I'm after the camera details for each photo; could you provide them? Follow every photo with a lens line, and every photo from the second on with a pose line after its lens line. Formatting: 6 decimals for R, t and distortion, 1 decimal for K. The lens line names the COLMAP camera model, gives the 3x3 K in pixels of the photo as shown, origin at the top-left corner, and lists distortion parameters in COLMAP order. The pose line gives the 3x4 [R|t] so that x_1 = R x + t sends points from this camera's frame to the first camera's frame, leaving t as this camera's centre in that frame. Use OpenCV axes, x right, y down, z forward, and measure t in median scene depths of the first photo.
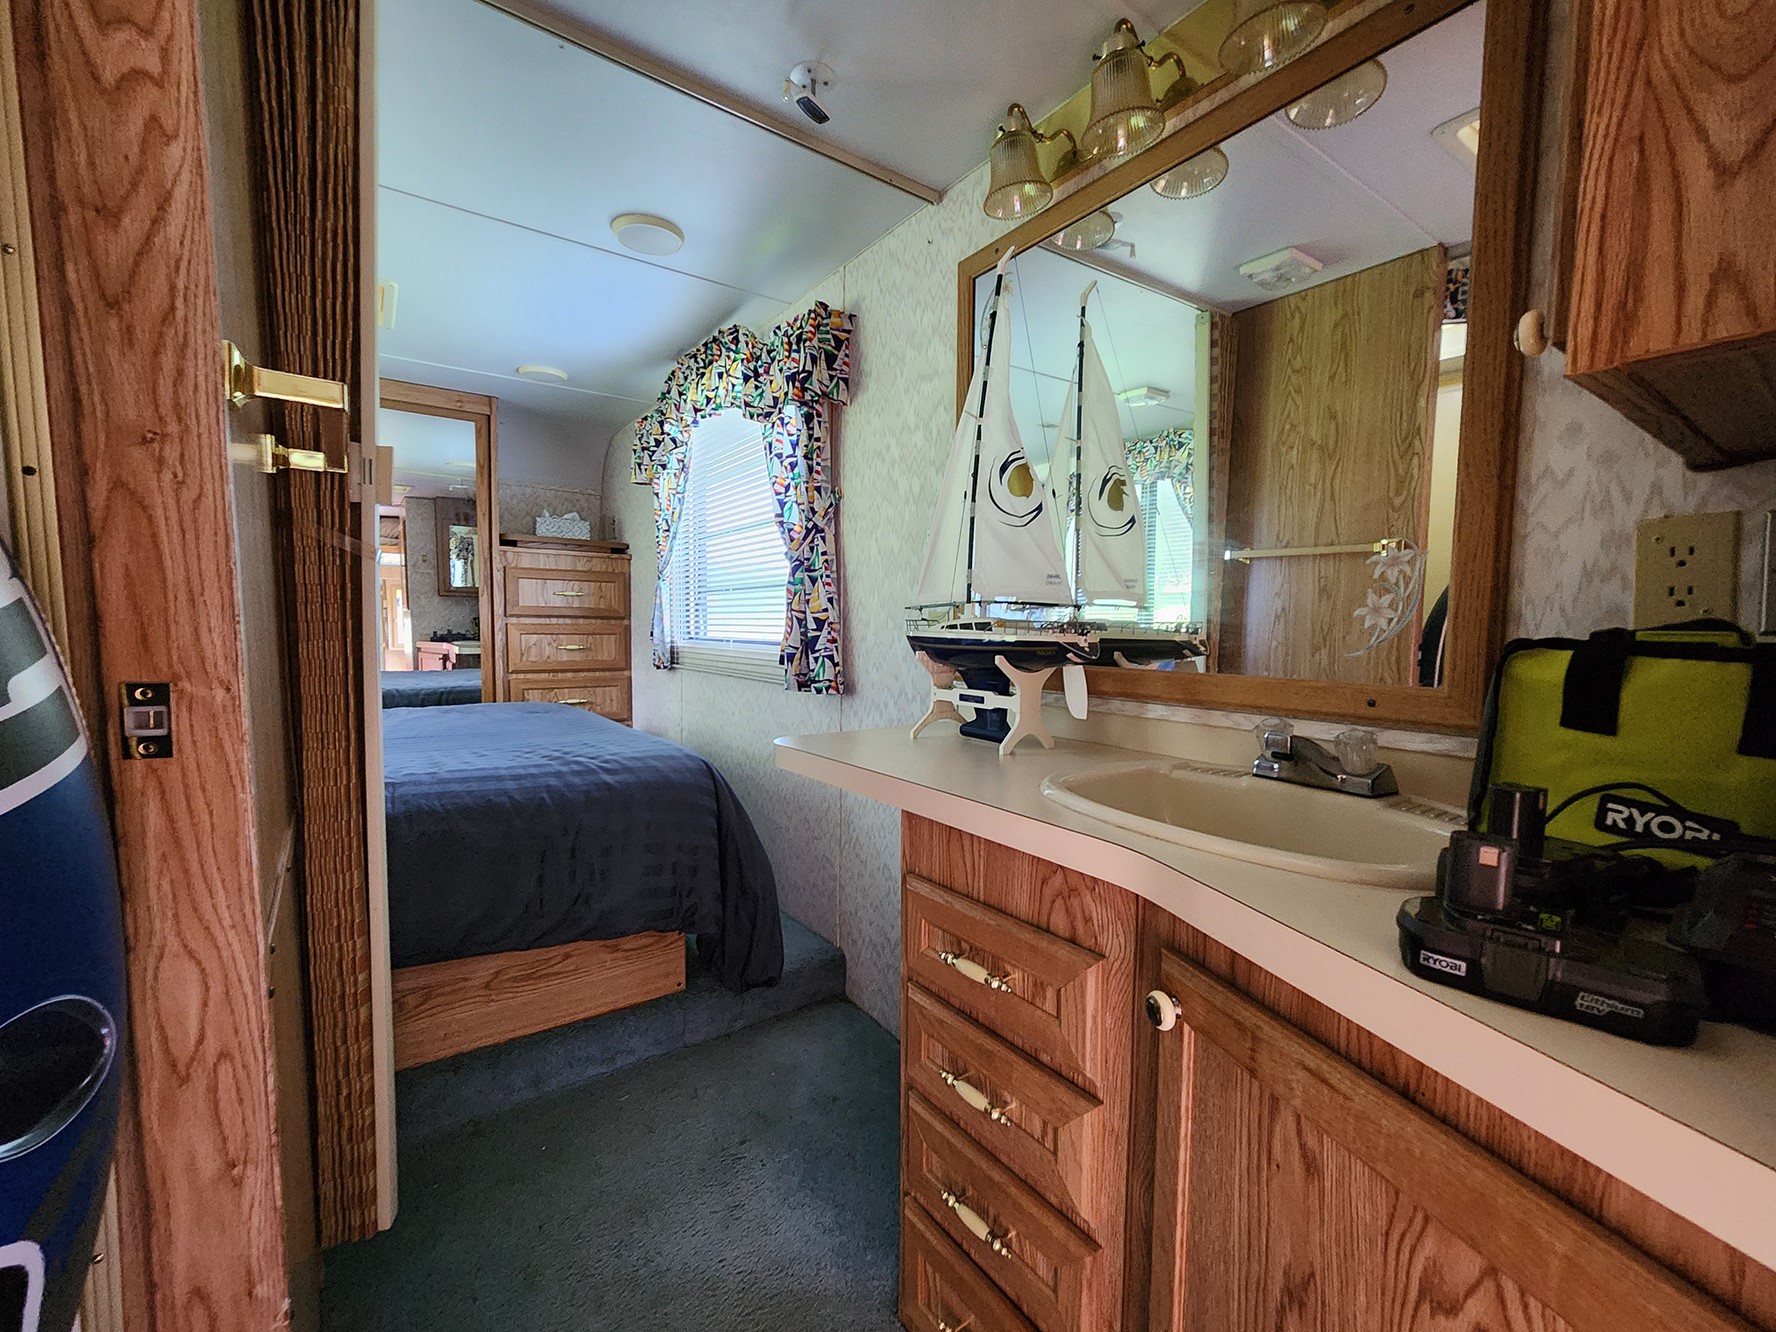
lens RADIAL K [[726.6, 0, 883.6], [0, 726.6, 681.1], [0, 0, 1]] dist [-0.005508, 0.000381]
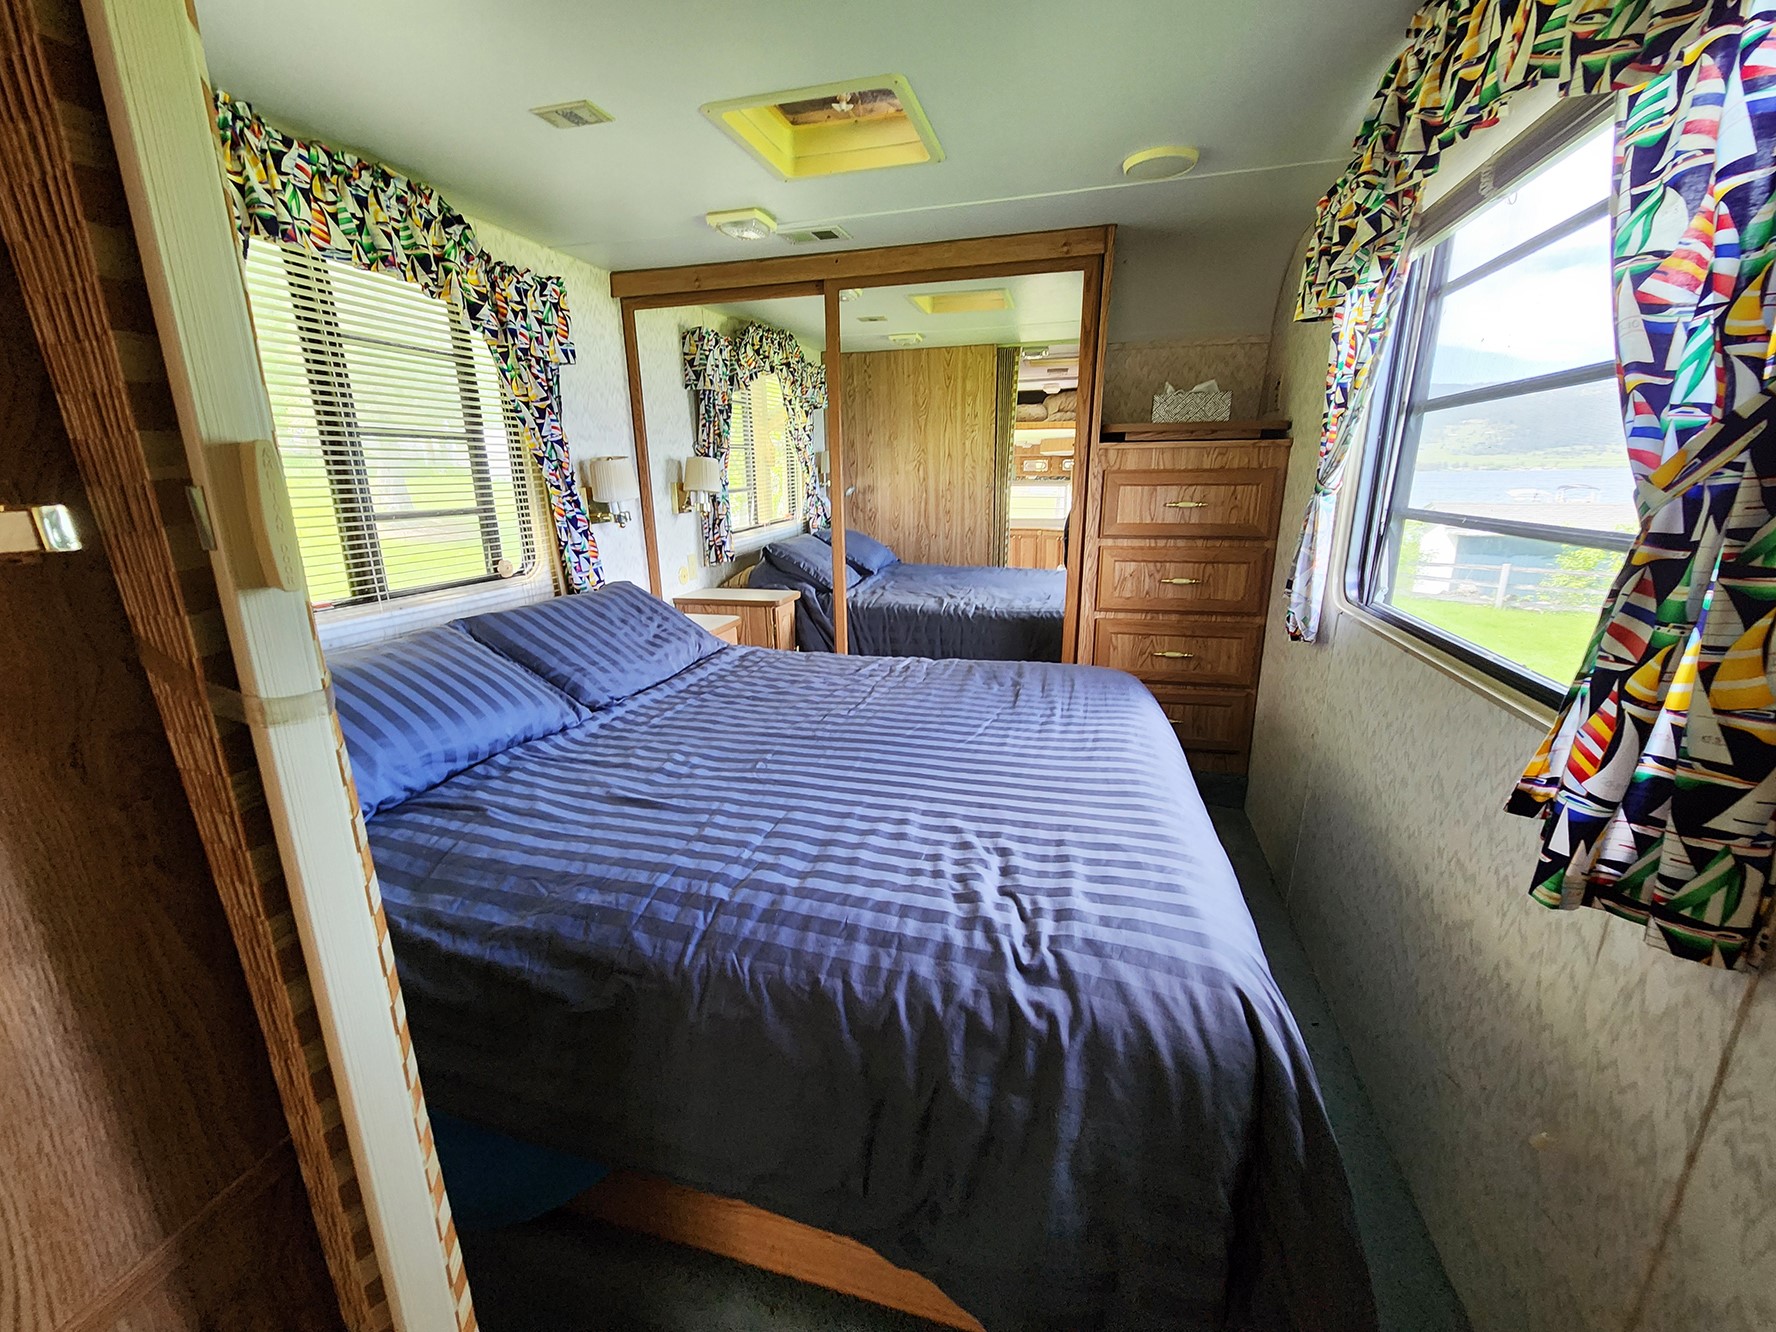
lens RADIAL K [[726.6, 0, 883.6], [0, 726.6, 681.1], [0, 0, 1]] dist [-0.005508, 0.000381]
pose [[0.622639, 0.193918, -0.758101, -0.048731], [-0.040802, 0.975535, 0.216025, -0.093996], [0.781445, -0.103573, 0.615318, 0.320669]]
